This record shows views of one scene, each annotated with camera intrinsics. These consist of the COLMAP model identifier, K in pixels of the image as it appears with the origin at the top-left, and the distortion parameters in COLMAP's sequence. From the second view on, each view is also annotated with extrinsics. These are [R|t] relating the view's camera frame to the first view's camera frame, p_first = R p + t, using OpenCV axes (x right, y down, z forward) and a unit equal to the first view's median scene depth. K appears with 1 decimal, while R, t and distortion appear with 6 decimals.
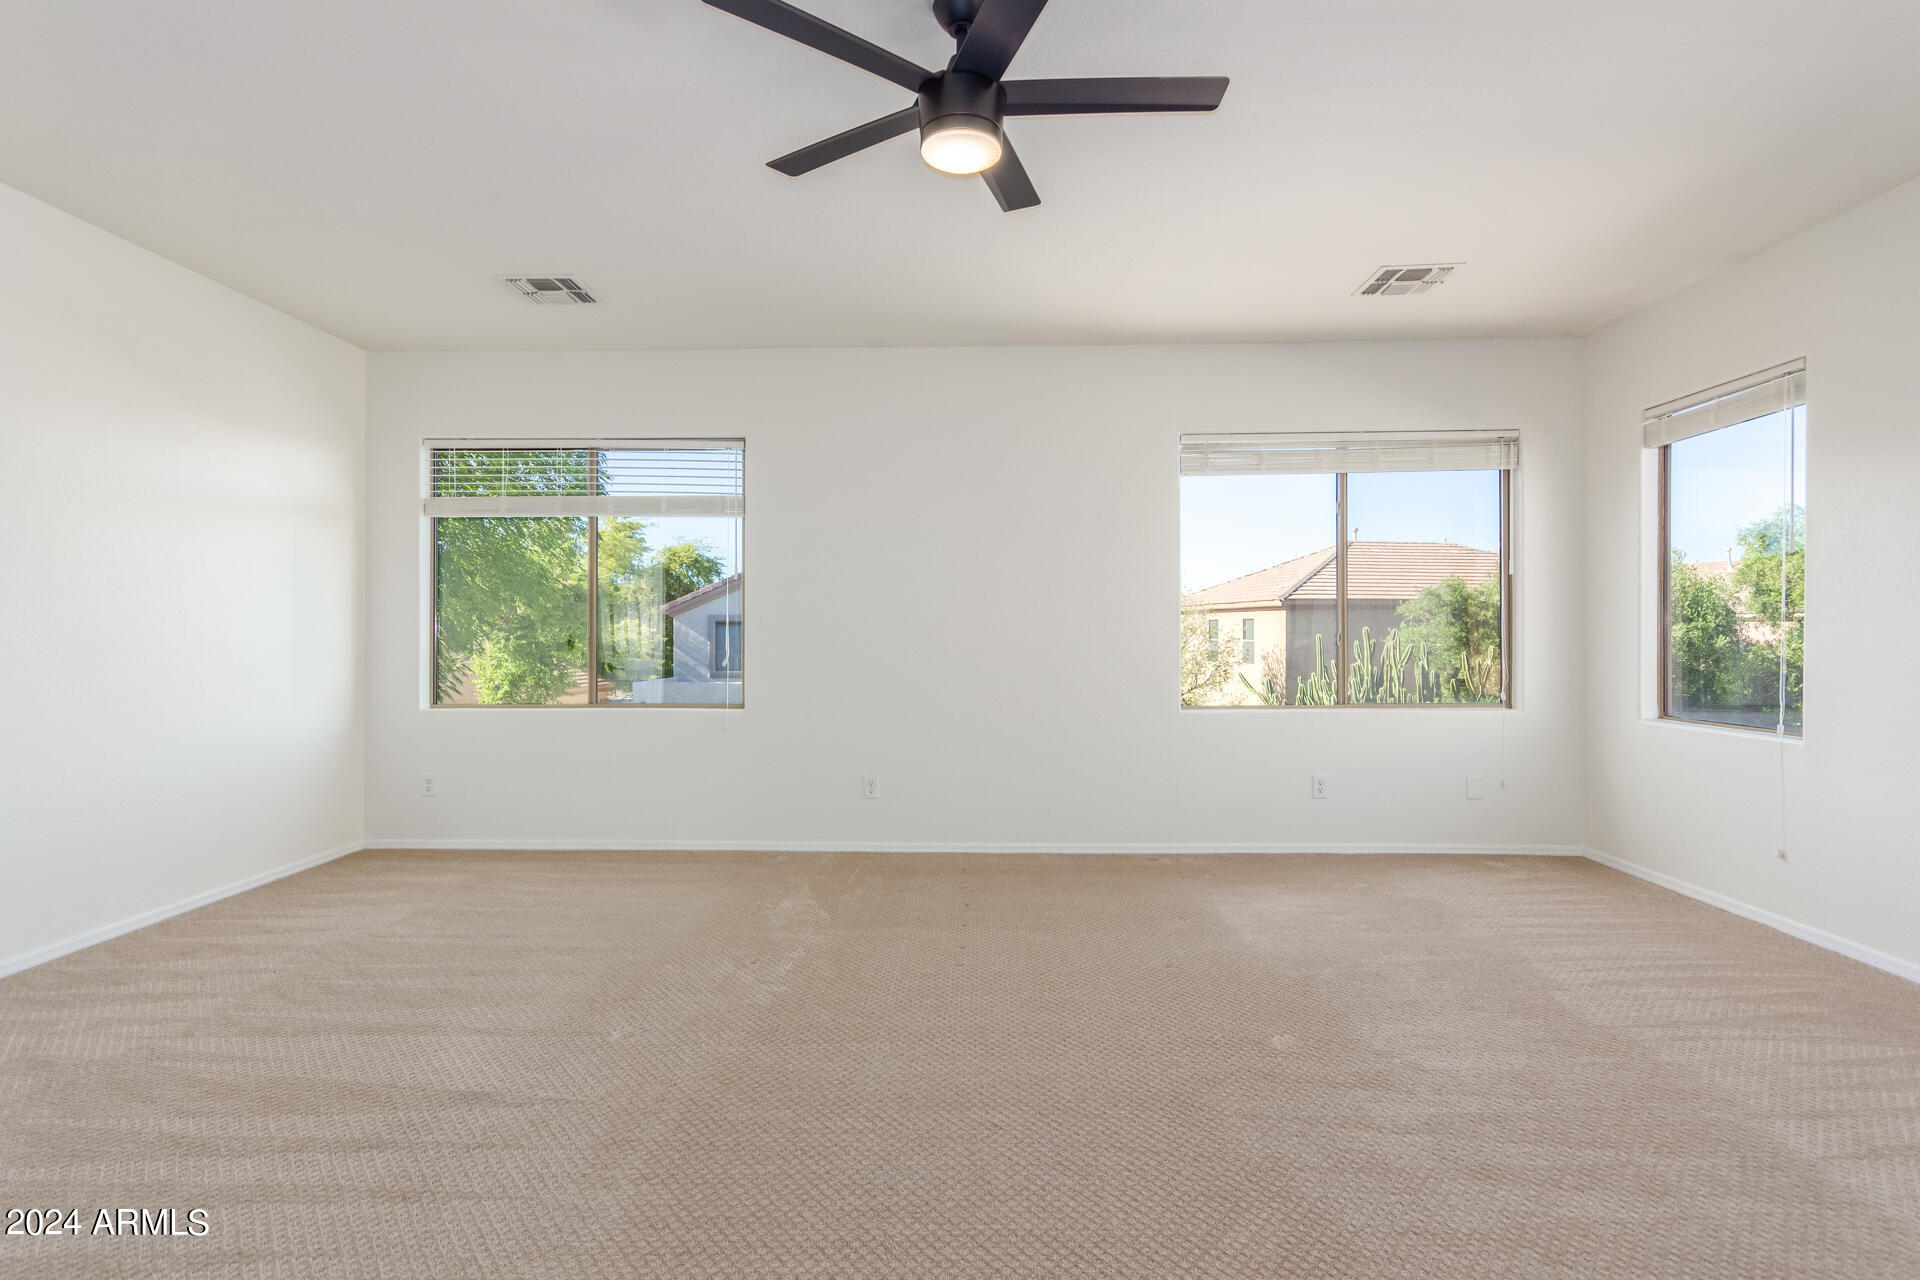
lens RADIAL K [[932.7, 0, 951.1], [0, 932.7, 632.7], [0, 0, 1]] dist [0.004192, 0.001017]
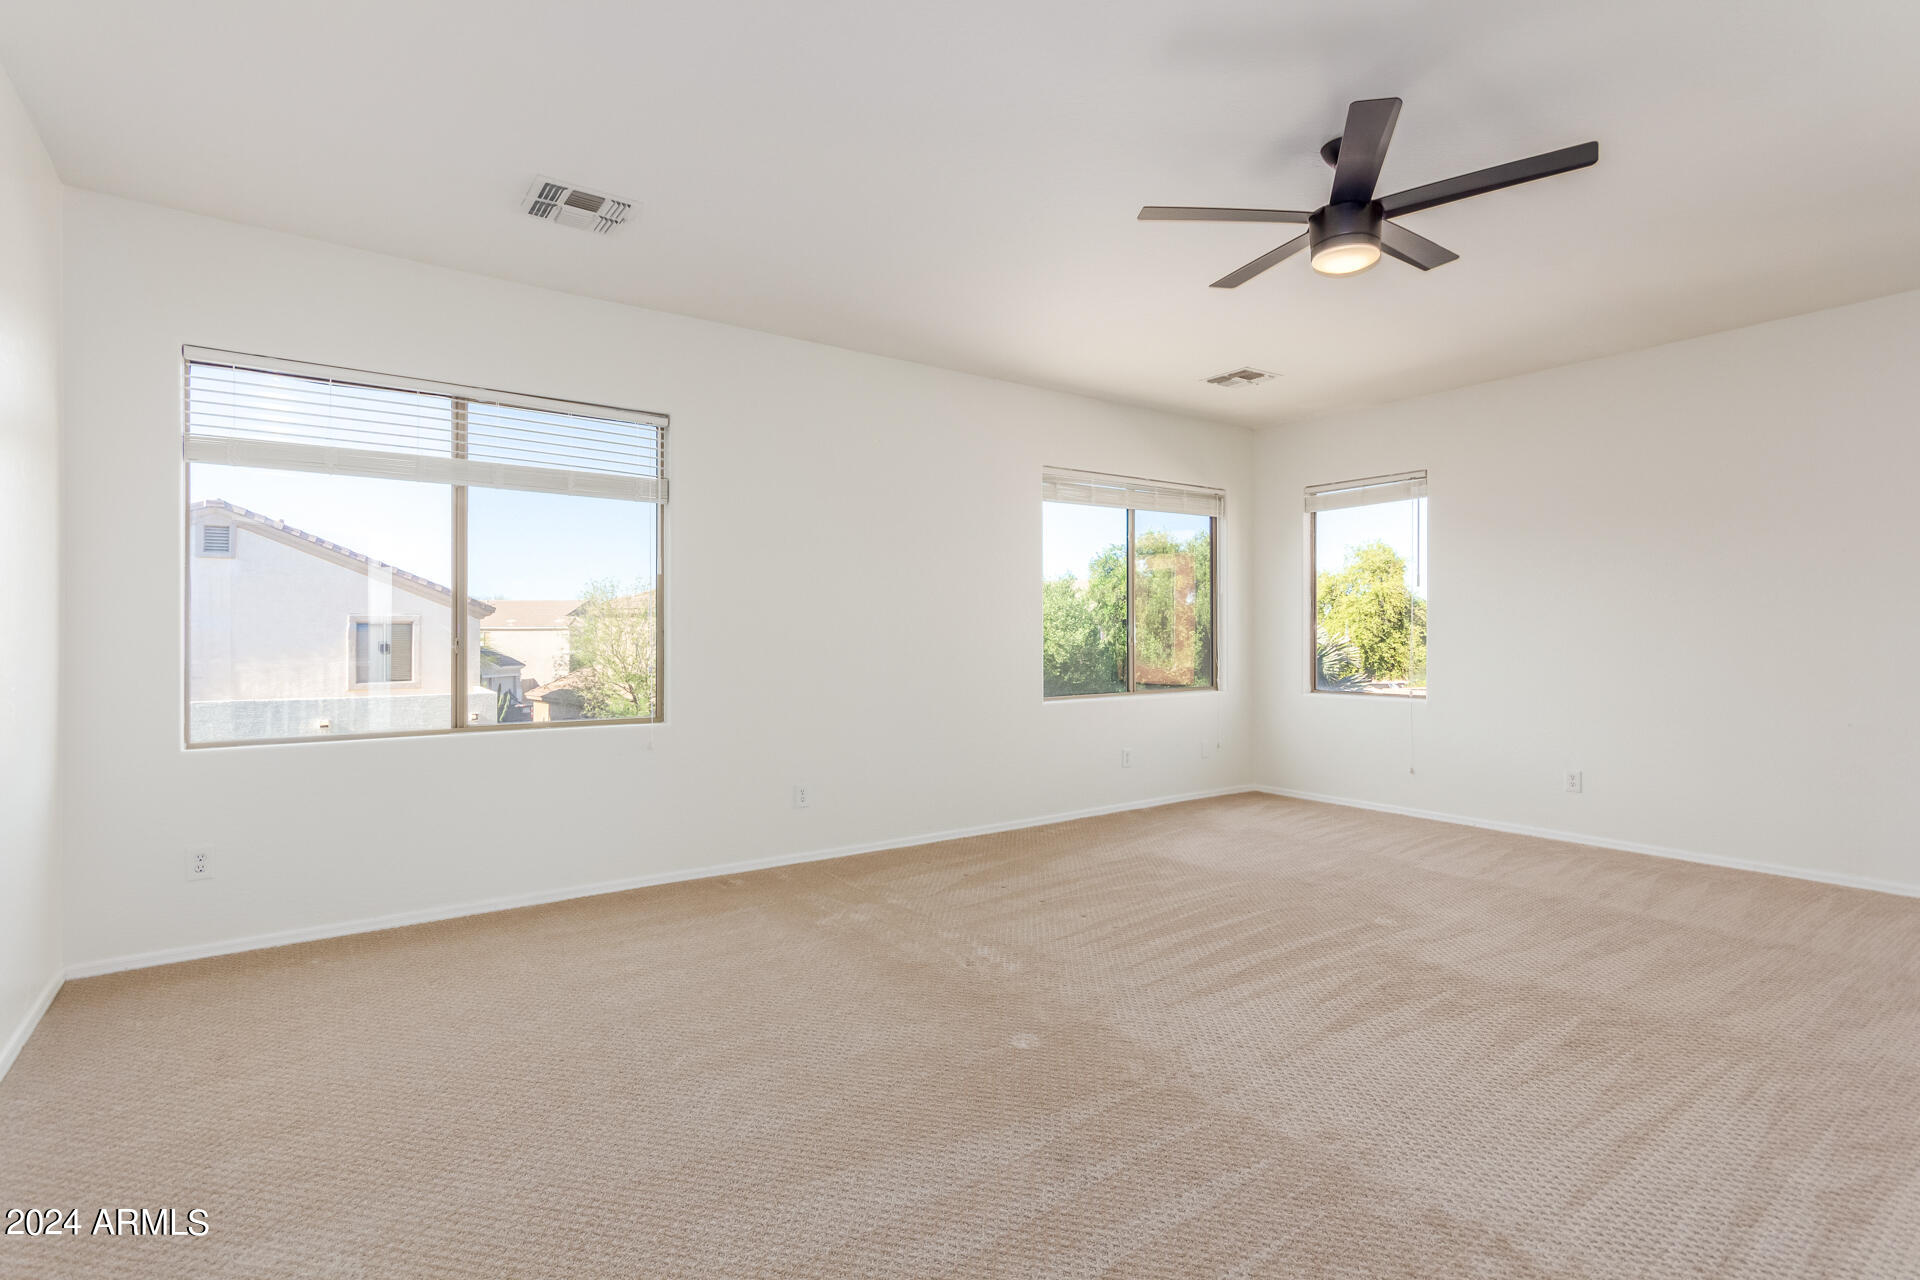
lens RADIAL K [[932.7, 0, 947.4], [0, 932.7, 642.9], [0, 0, 1]] dist [0.004192, 0.001017]
pose [[0.794006, -0.004225, 0.607895, -0.561957], [-0.001232, 0.999963, 0.008559, -0.001238], [-0.607909, -0.007545, 0.793971, 0.145255]]
